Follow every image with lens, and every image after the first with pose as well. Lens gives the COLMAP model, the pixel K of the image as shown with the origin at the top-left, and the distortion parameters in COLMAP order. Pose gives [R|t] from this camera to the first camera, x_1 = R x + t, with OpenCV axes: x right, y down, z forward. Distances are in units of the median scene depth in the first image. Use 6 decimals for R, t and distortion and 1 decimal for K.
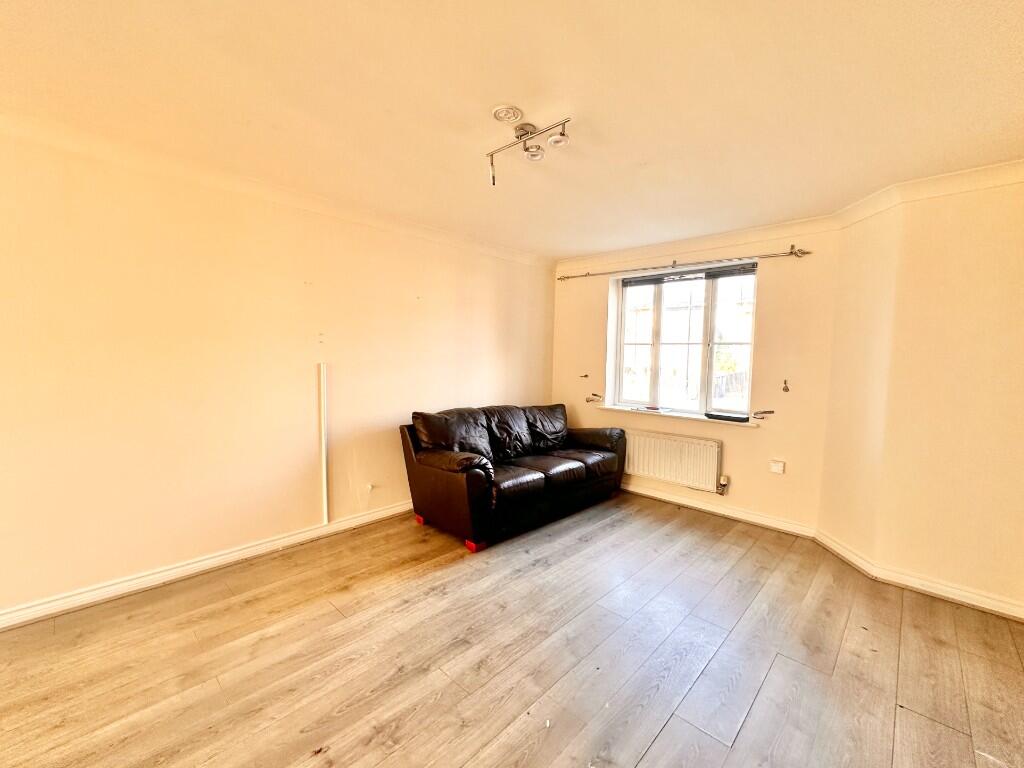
lens RADIAL K [[423.8, 0, 512.0], [0, 423.8, 384.0], [0, 0, 1]] dist [-0.000176, -0.000196]
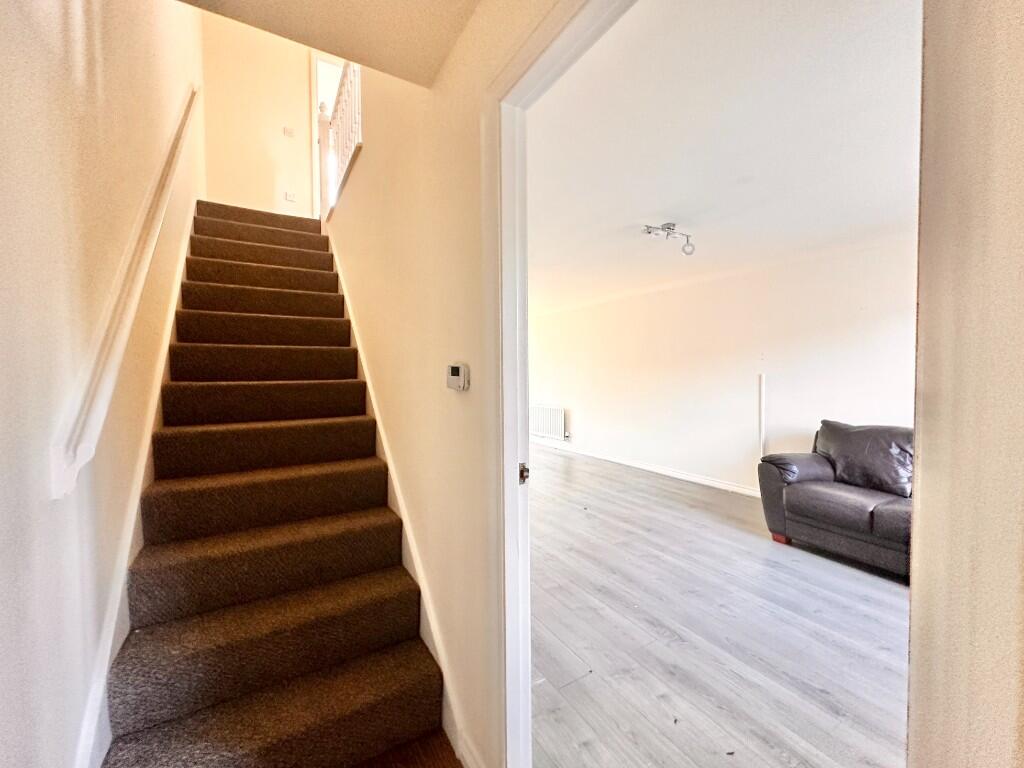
lens RADIAL K [[423.8, 0, 512.0], [0, 423.8, 384.0], [0, 0, 1]] dist [-0.000176, -0.000196]
pose [[-0.264555, 0.014132, -0.964267, 1.451525], [-0.058852, 0.997792, 0.030770, -0.013026], [0.962573, 0.064890, -0.263139, 0.739197]]
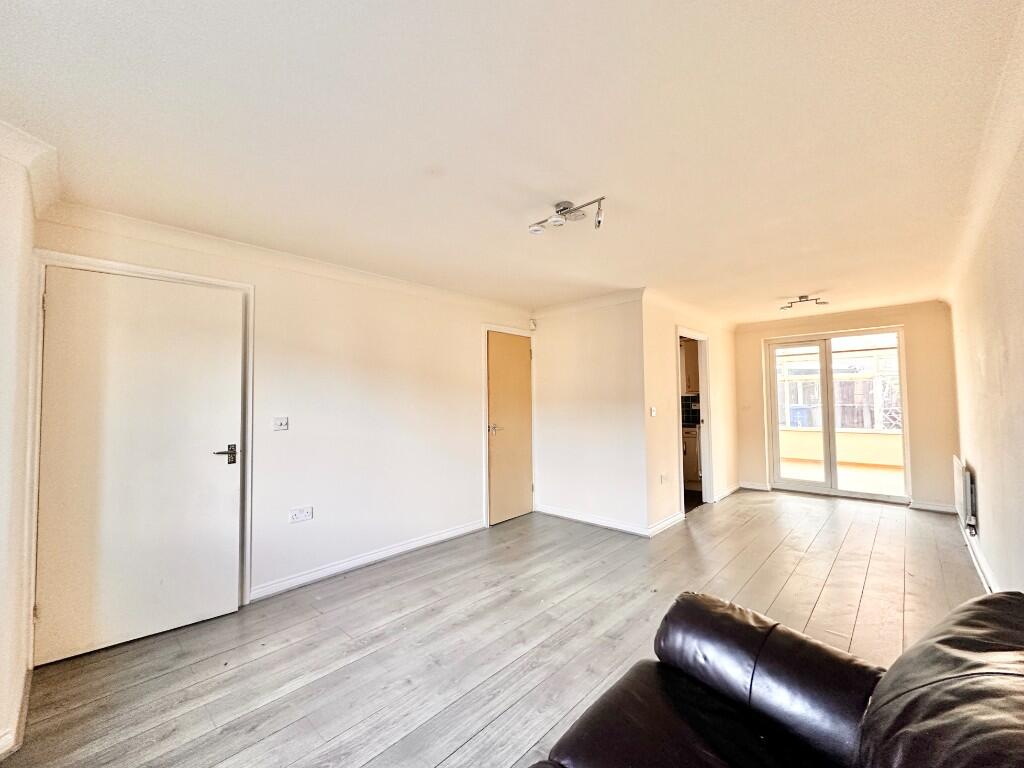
lens RADIAL K [[416.4, 0, 508.1], [0, 416.4, 384.7], [0, 0, 1]] dist [-0.011445, -0.000081]
pose [[-0.999980, -0.005865, 0.002424, 0.151000], [-0.005801, 0.999659, 0.025479, -0.104819], [-0.002573, 0.025464, -0.999672, 1.808270]]
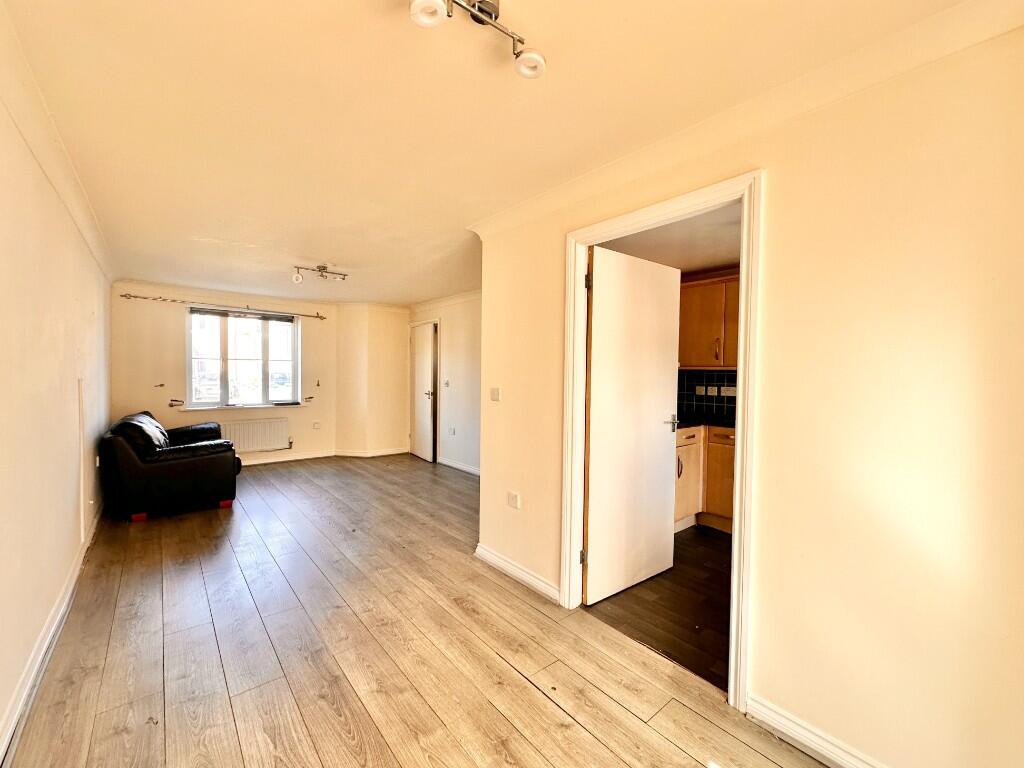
lens RADIAL K [[416.4, 0, 508.1], [0, 416.4, 384.7], [0, 0, 1]] dist [-0.011445, -0.000081]
pose [[0.114604, -0.044246, 0.992425, -1.661805], [0.059514, 0.997519, 0.037601, -0.013805], [-0.991627, 0.054754, 0.116953, -0.142519]]
